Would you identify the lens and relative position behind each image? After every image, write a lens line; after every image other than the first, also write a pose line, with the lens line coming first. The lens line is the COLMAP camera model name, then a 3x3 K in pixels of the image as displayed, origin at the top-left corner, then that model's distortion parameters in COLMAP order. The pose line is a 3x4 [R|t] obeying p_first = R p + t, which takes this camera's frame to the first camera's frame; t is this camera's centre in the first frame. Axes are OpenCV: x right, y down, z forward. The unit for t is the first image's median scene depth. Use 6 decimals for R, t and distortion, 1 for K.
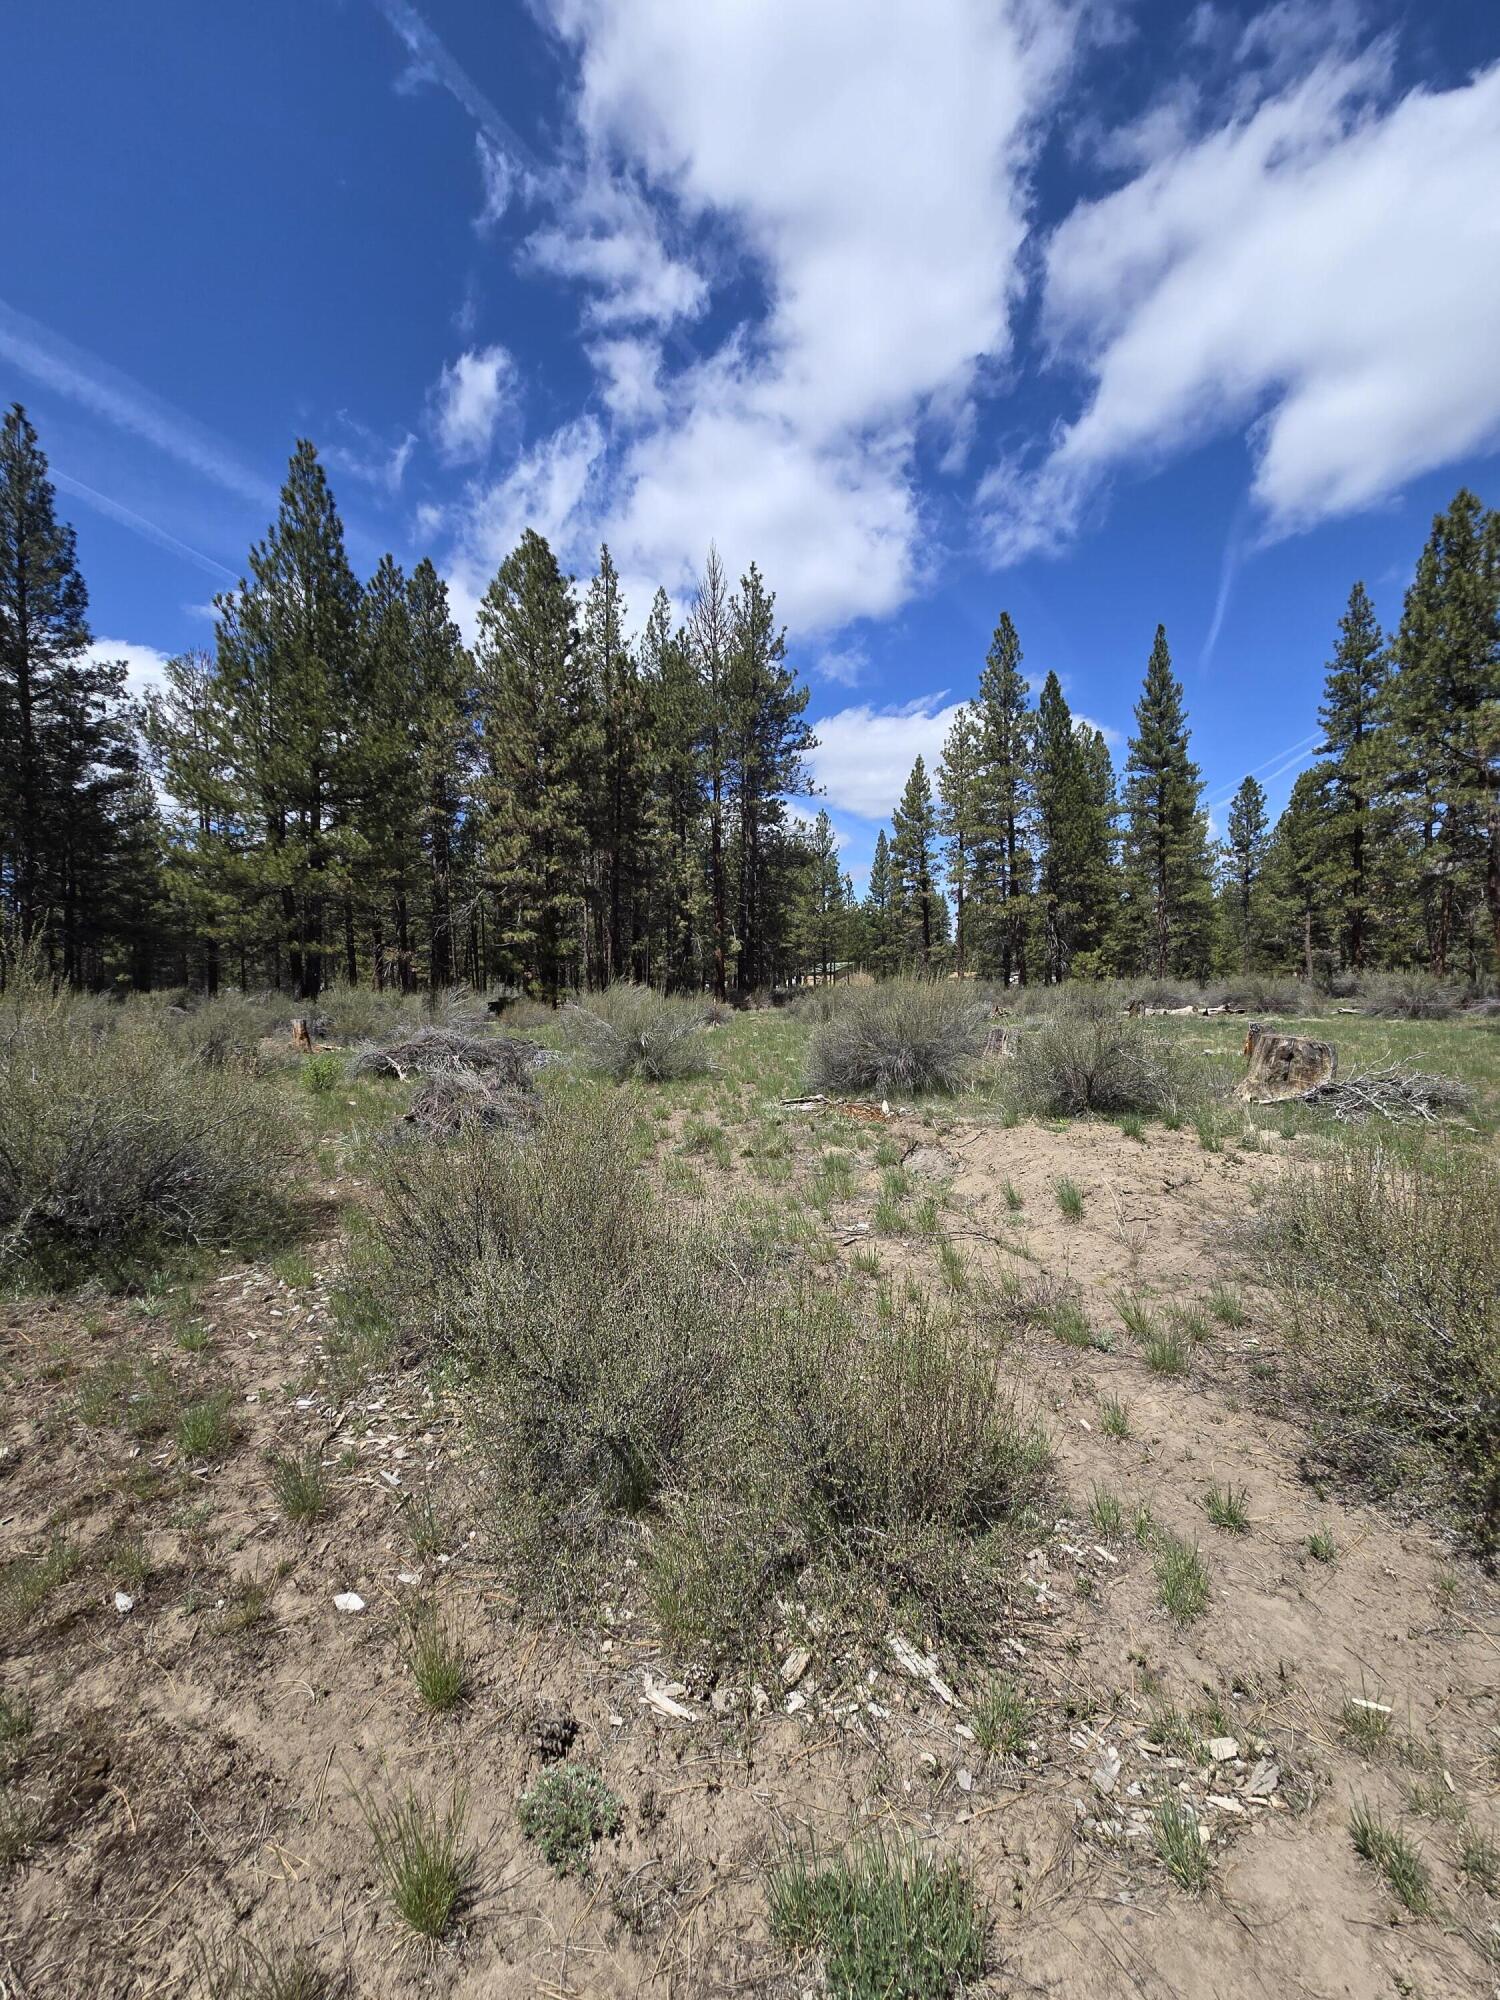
lens RADIAL K [[818.6, 0, 750.0], [0, 818.6, 1000.0], [0, 0, 1]] dist [-0.001375, 0.003787]
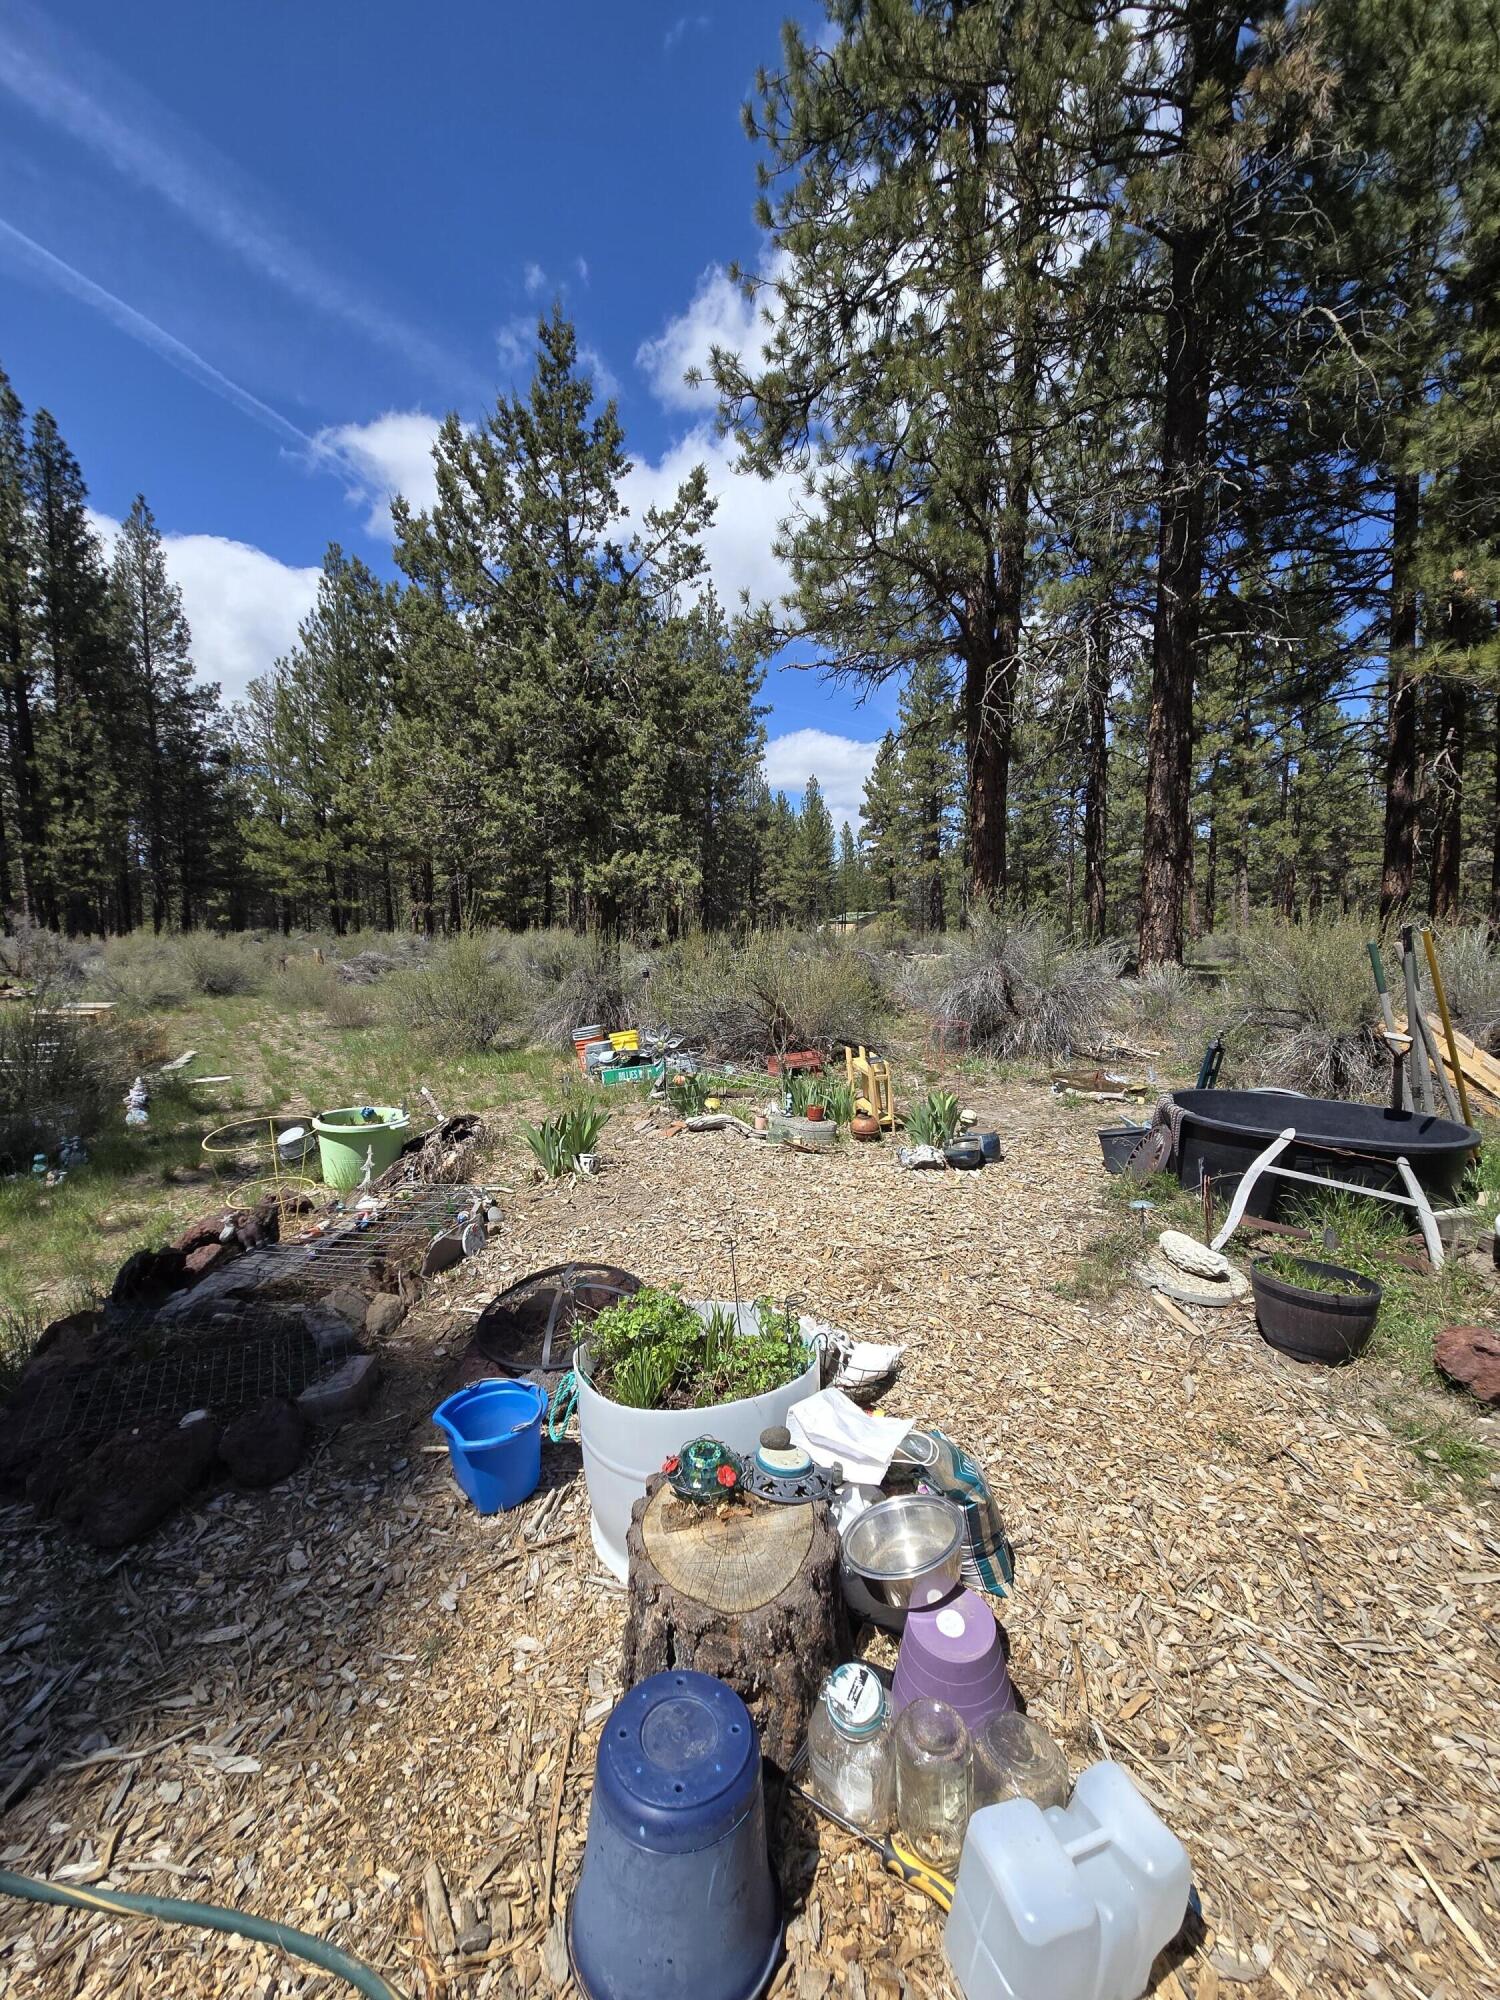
lens RADIAL K [[818.6, 0, 750.0], [0, 818.6, 1000.0], [0, 0, 1]] dist [-0.001375, 0.003787]
pose [[0.996331, 0.022063, -0.082690, 0.231892], [-0.016555, 0.997634, 0.066724, -0.000879], [0.083967, -0.065110, 0.994339, -0.300481]]
